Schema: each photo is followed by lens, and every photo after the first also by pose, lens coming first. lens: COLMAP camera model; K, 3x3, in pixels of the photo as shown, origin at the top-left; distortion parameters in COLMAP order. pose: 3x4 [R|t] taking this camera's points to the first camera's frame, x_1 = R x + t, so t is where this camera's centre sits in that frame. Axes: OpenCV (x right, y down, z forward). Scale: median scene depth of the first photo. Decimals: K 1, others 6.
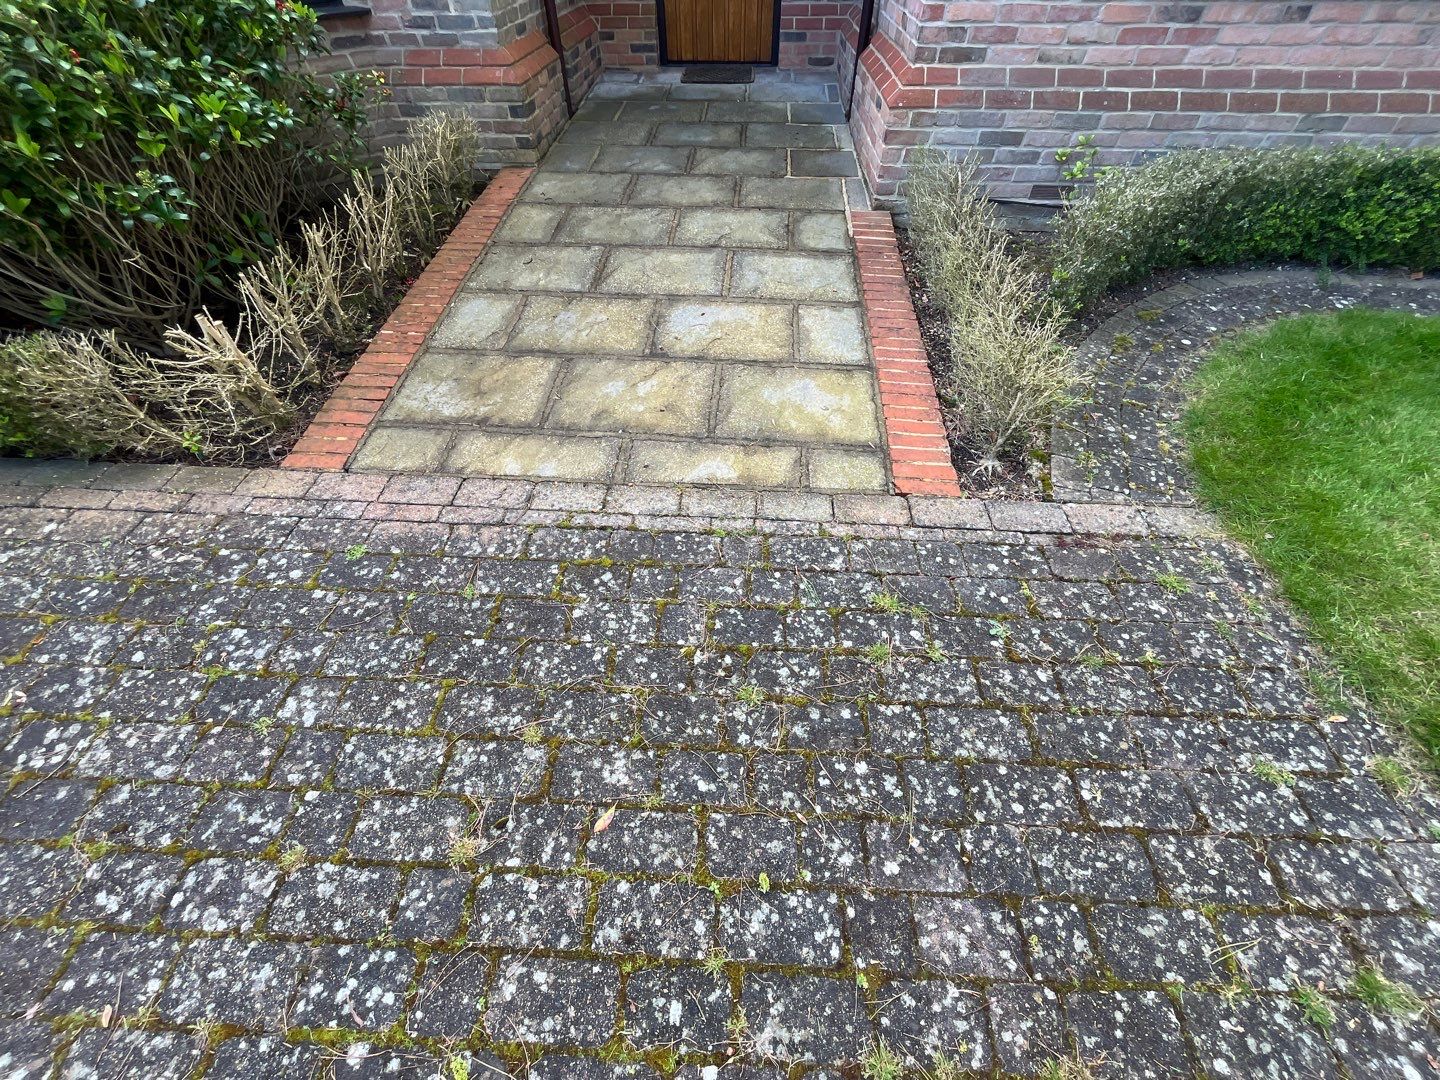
lens RADIAL K [[597.4, 0, 720.0], [0, 597.4, 540.0], [0, 0, 1]] dist [-0.002506, -0.000208]
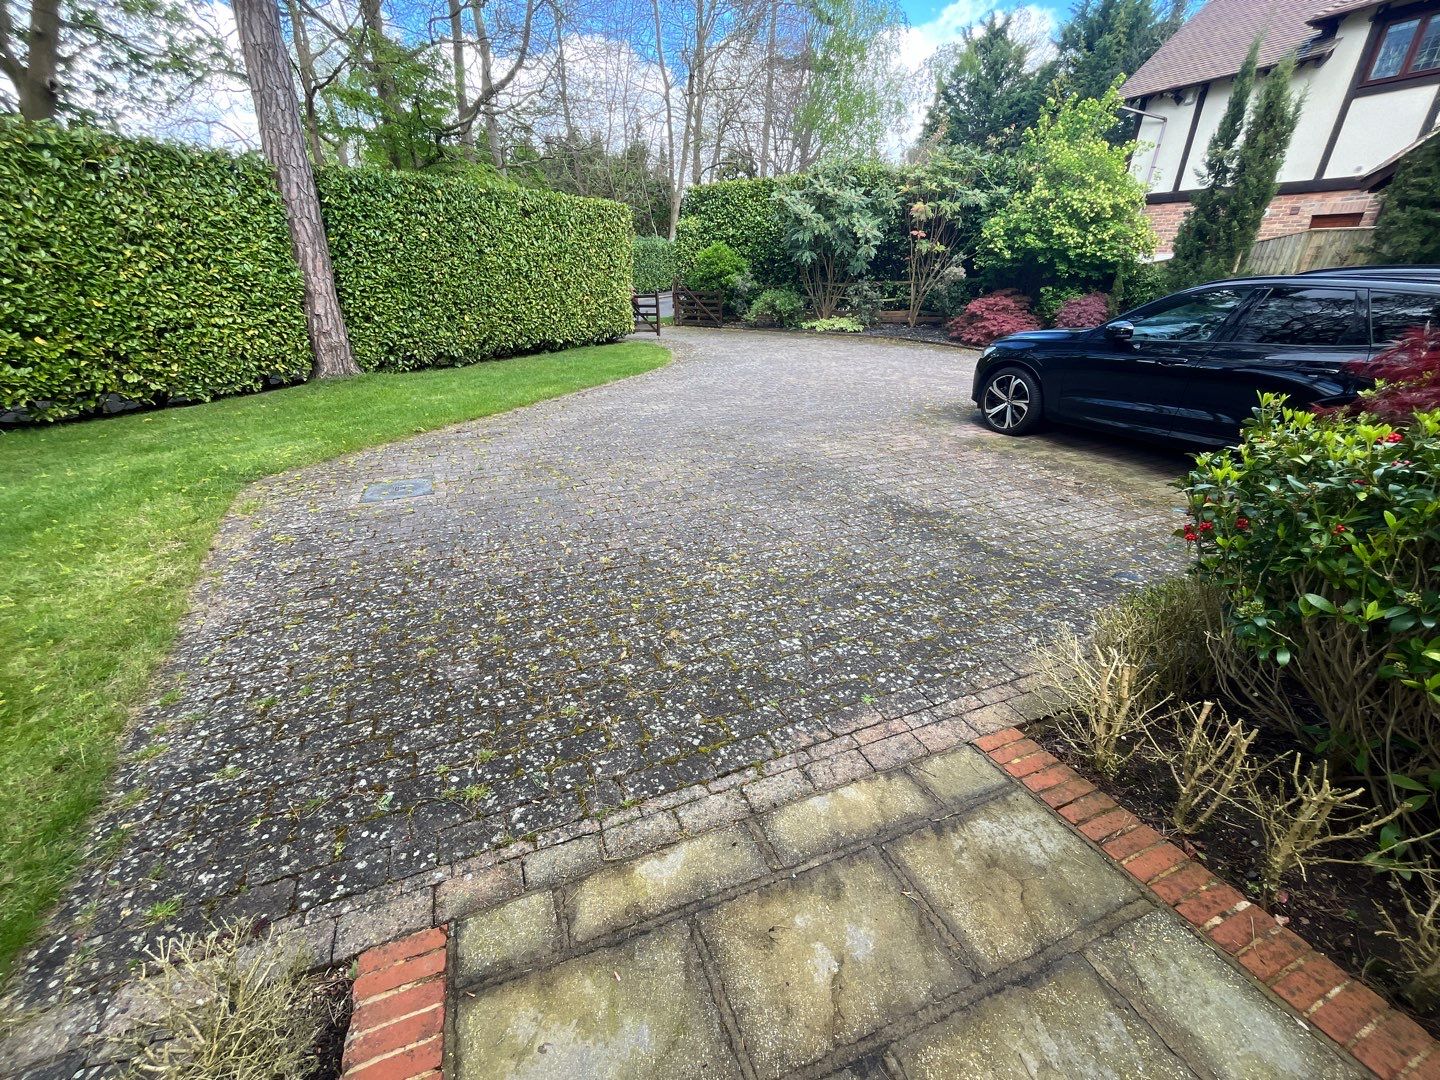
lens RADIAL K [[597.4, 0, 720.0], [0, 597.4, 540.0], [0, 0, 1]] dist [-0.002506, -0.000208]
pose [[-0.900679, 0.168011, -0.400687, 0.188831], [-0.329388, 0.337362, 0.881868, -1.096276], [0.283340, 0.926261, -0.248514, 0.793261]]
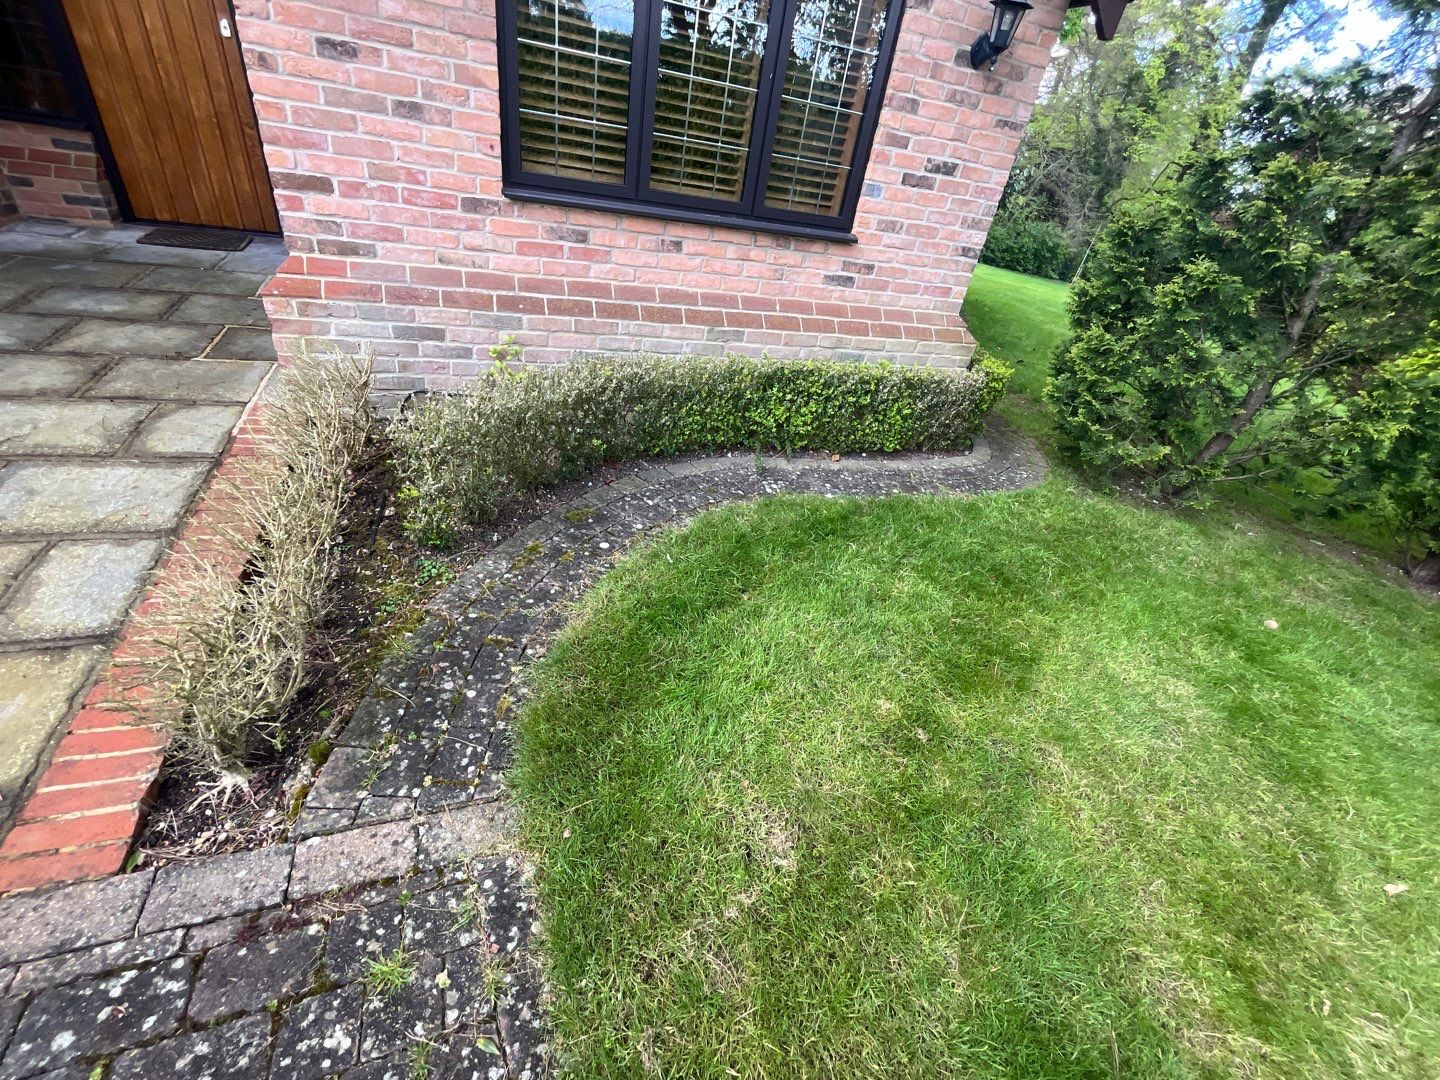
lens RADIAL K [[597.4, 0, 720.0], [0, 597.4, 540.0], [0, 0, 1]] dist [-0.002506, -0.000208]
pose [[0.913076, -0.089388, 0.397871, 0.740077], [0.173305, 0.968244, -0.180188, -0.181291], [-0.369130, 0.233479, 0.899573, 0.121606]]
